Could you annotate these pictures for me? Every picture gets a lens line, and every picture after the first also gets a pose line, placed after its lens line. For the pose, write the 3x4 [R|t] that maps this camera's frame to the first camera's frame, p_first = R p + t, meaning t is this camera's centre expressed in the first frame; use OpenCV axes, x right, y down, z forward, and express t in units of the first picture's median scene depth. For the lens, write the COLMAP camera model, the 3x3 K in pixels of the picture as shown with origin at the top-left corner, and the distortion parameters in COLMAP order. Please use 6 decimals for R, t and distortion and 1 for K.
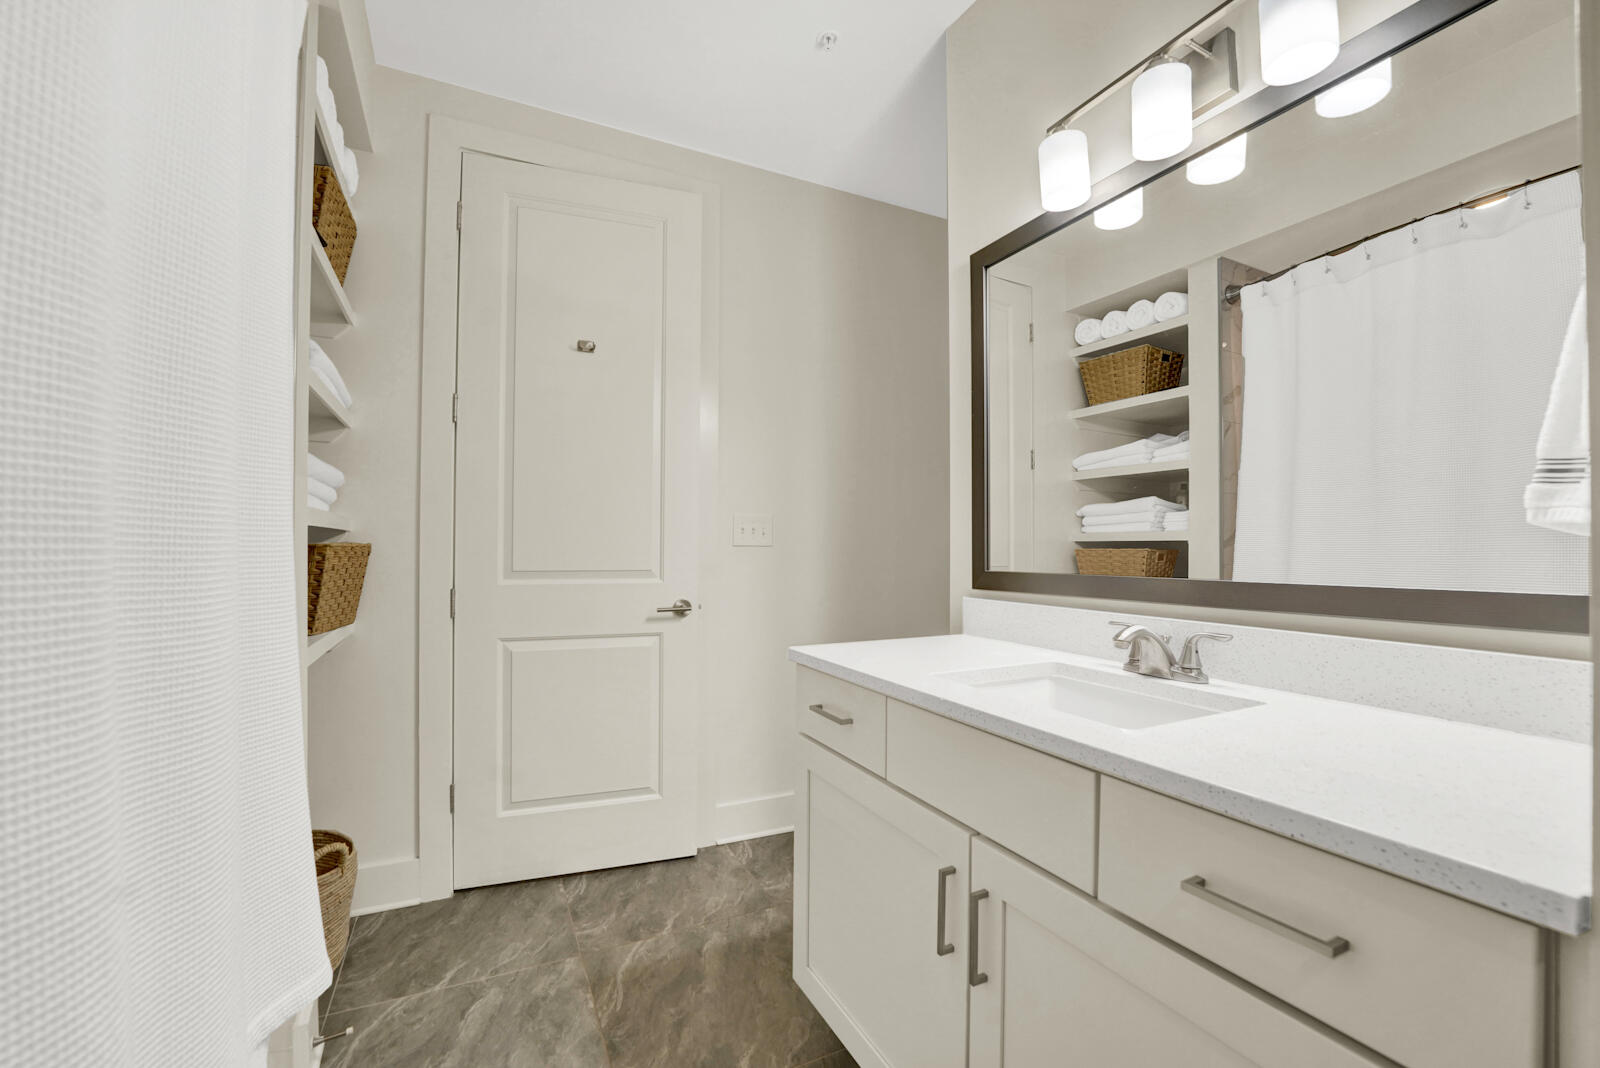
lens RADIAL K [[665.8, 0, 786.8], [0, 665.8, 540.8], [0, 0, 1]] dist [-0.034161, 0.005215]
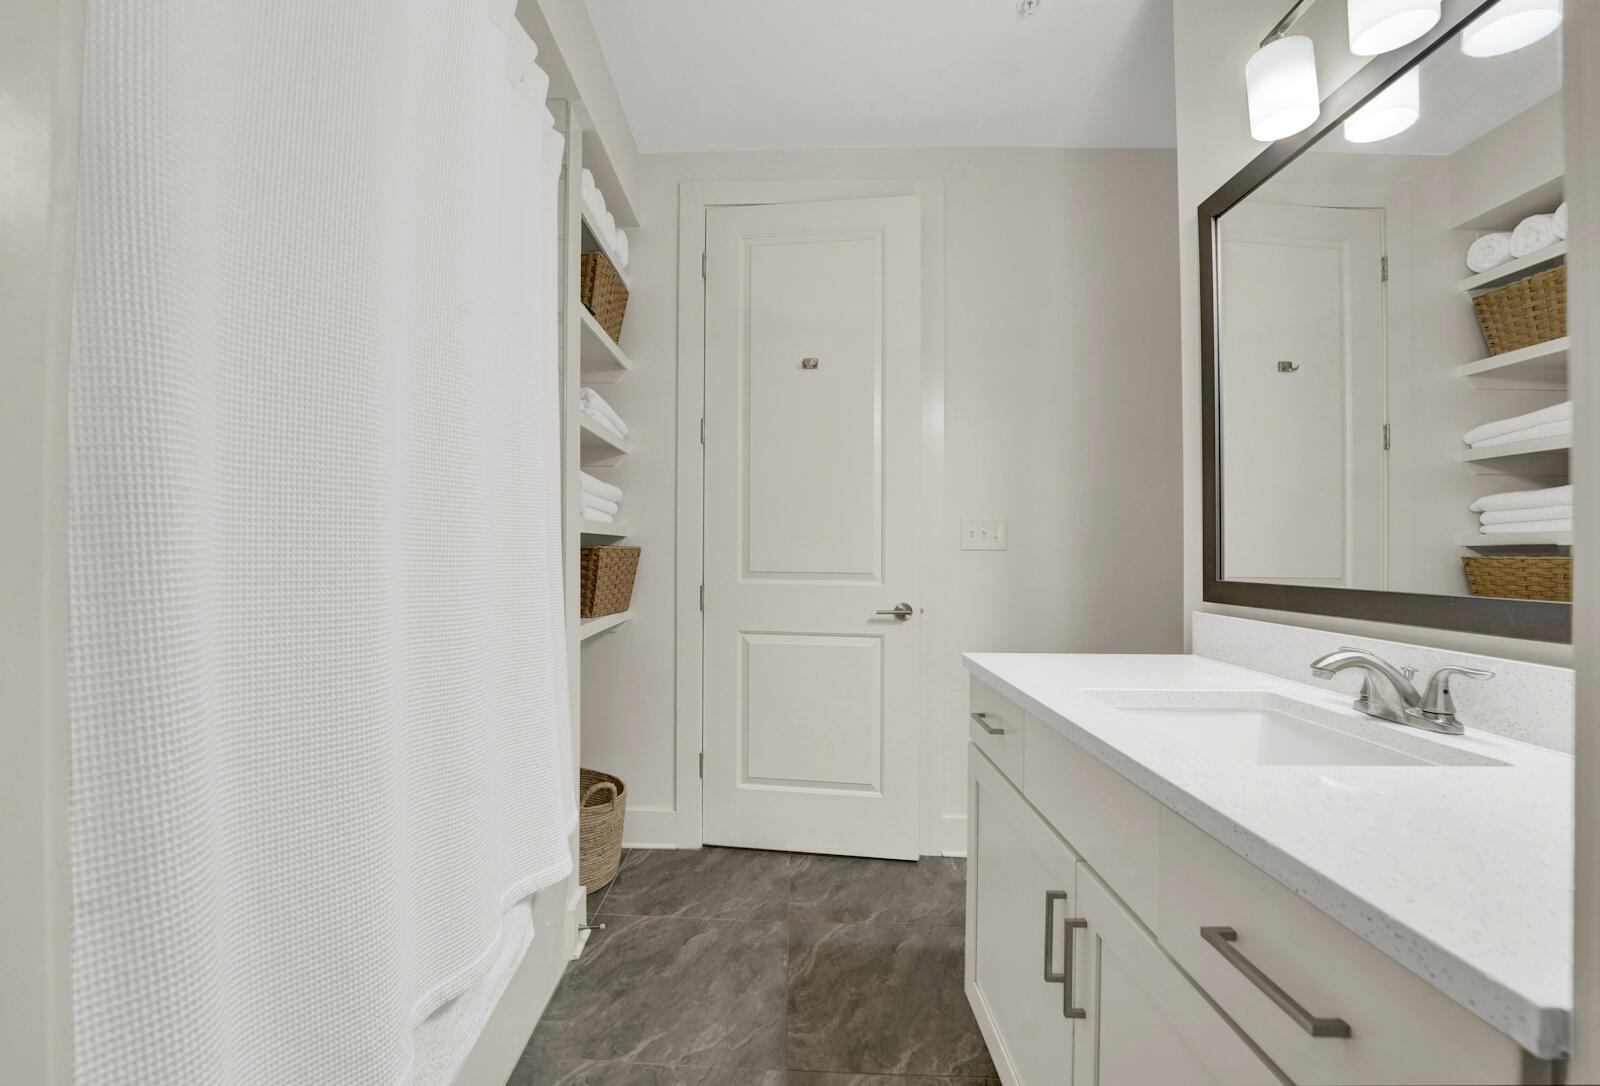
lens RADIAL K [[734.6, 0, 797.7], [0, 734.6, 550.2], [0, 0, 1]] dist [-0.032428, 0.003836]
pose [[0.875876, 0.003846, -0.482521, 0.290182], [-0.000839, 0.999979, 0.006448, 0.001481], [0.482536, -0.005243, 0.875861, -0.060000]]
